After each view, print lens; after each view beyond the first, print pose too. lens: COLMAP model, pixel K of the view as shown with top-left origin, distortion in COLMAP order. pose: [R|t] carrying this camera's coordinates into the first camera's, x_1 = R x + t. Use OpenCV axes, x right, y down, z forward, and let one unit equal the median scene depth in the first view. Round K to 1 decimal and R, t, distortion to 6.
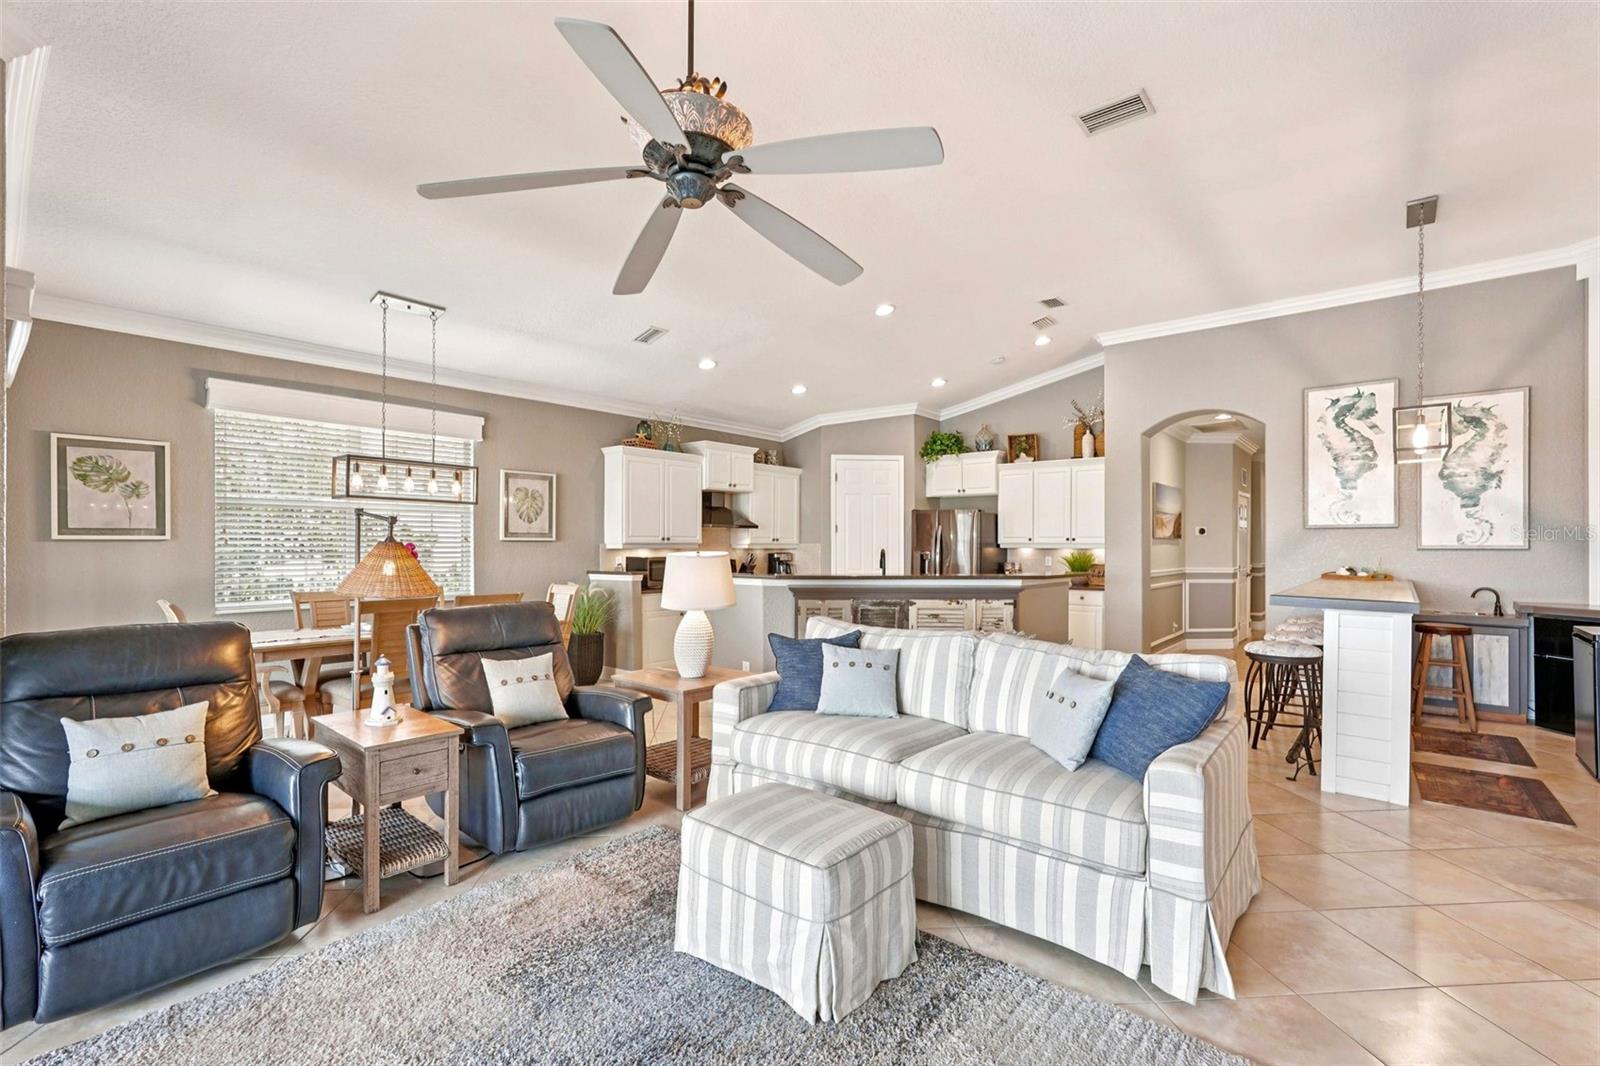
lens RADIAL K [[712.5, 0, 801.1], [0, 712.5, 549.1], [0, 0, 1]] dist [-0.014440, 0.008775]
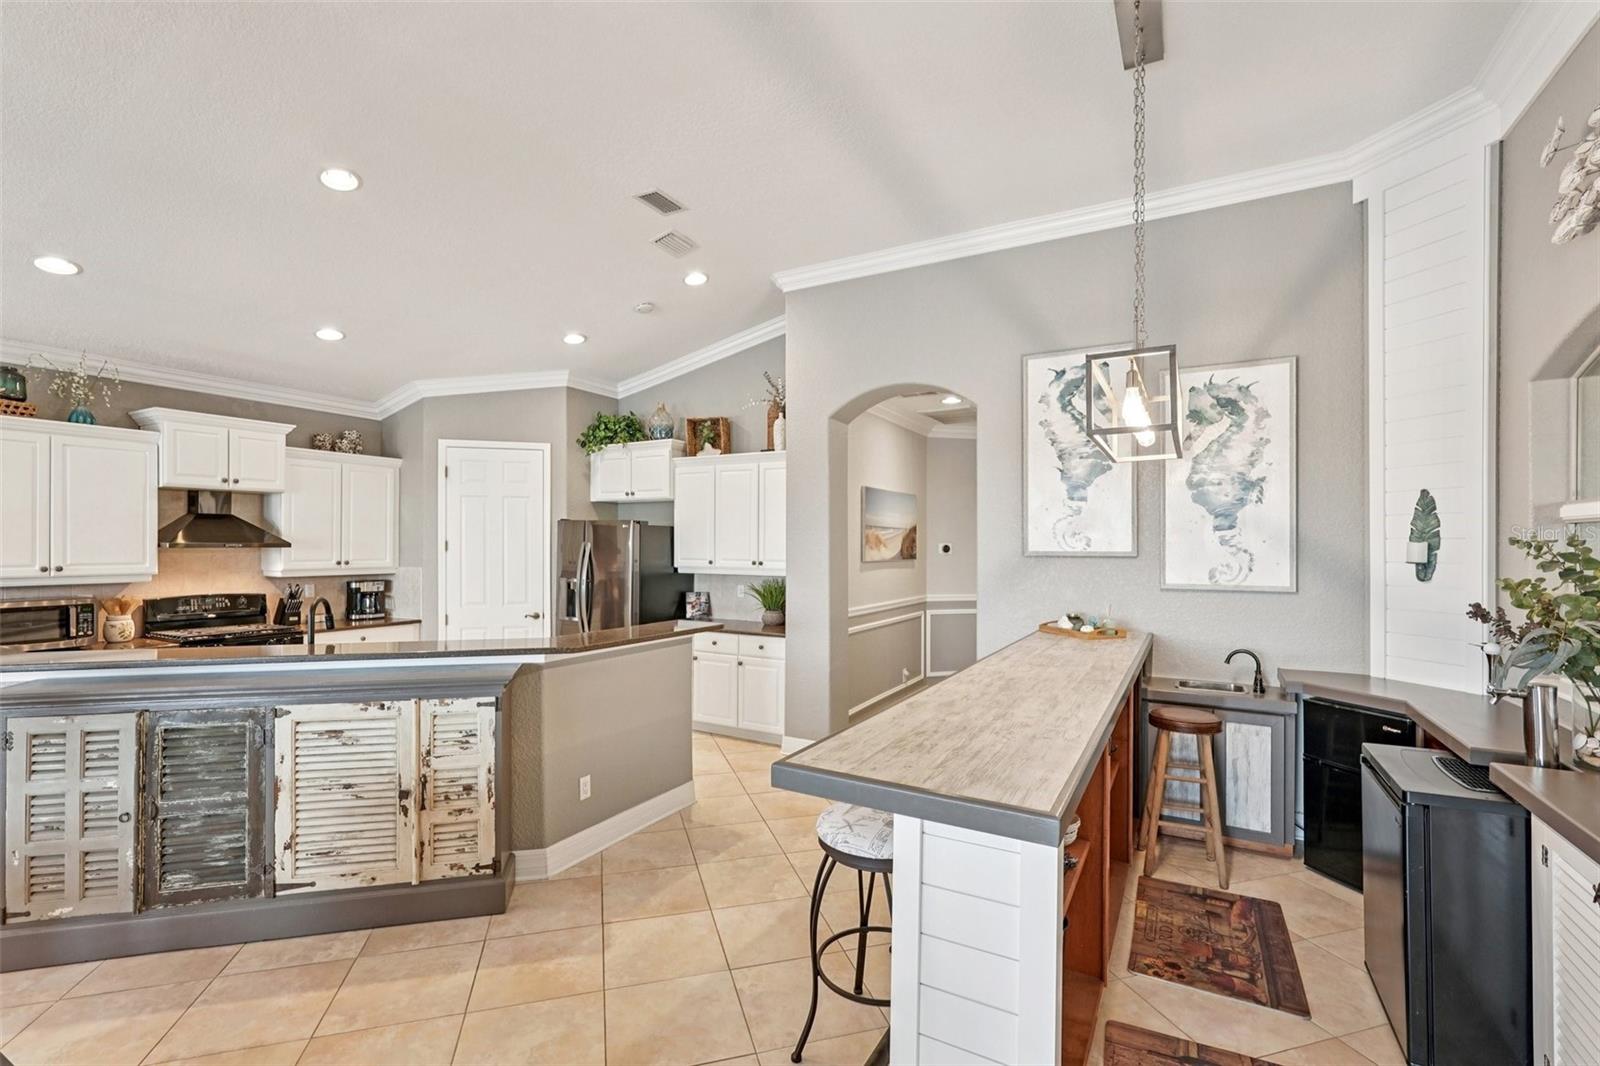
lens RADIAL K [[712.5, 0, 801.1], [0, 712.5, 549.1], [0, 0, 1]] dist [-0.014440, 0.008775]
pose [[0.981578, -0.000578, 0.191061, 0.368222], [0.000428, 1.000000, 0.000829, -0.037169], [-0.191061, -0.000732, 0.981578, 0.362036]]
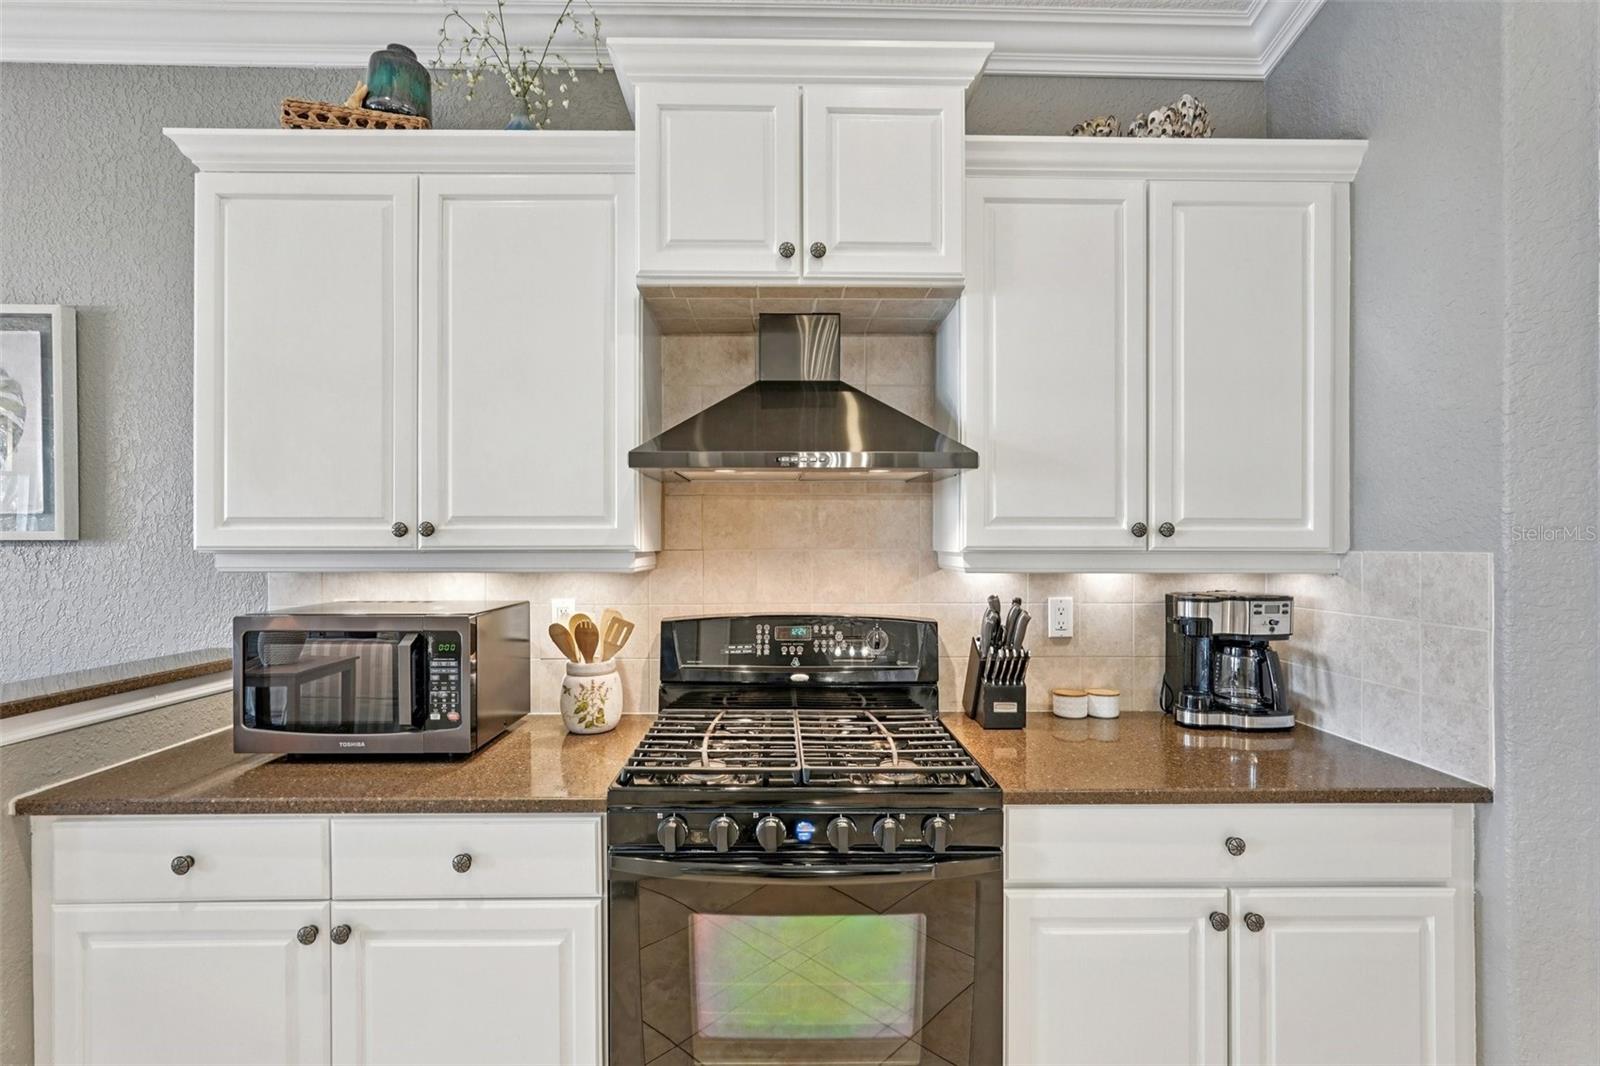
lens RADIAL K [[712.5, 0, 801.1], [0, 712.5, 549.1], [0, 0, 1]] dist [-0.014440, 0.008775]
pose [[0.656100, 0.002179, -0.754670, 0.062863], [-0.003360, 0.999994, -0.000034, -0.010631], [0.754666, 0.002558, 0.656104, 1.134580]]
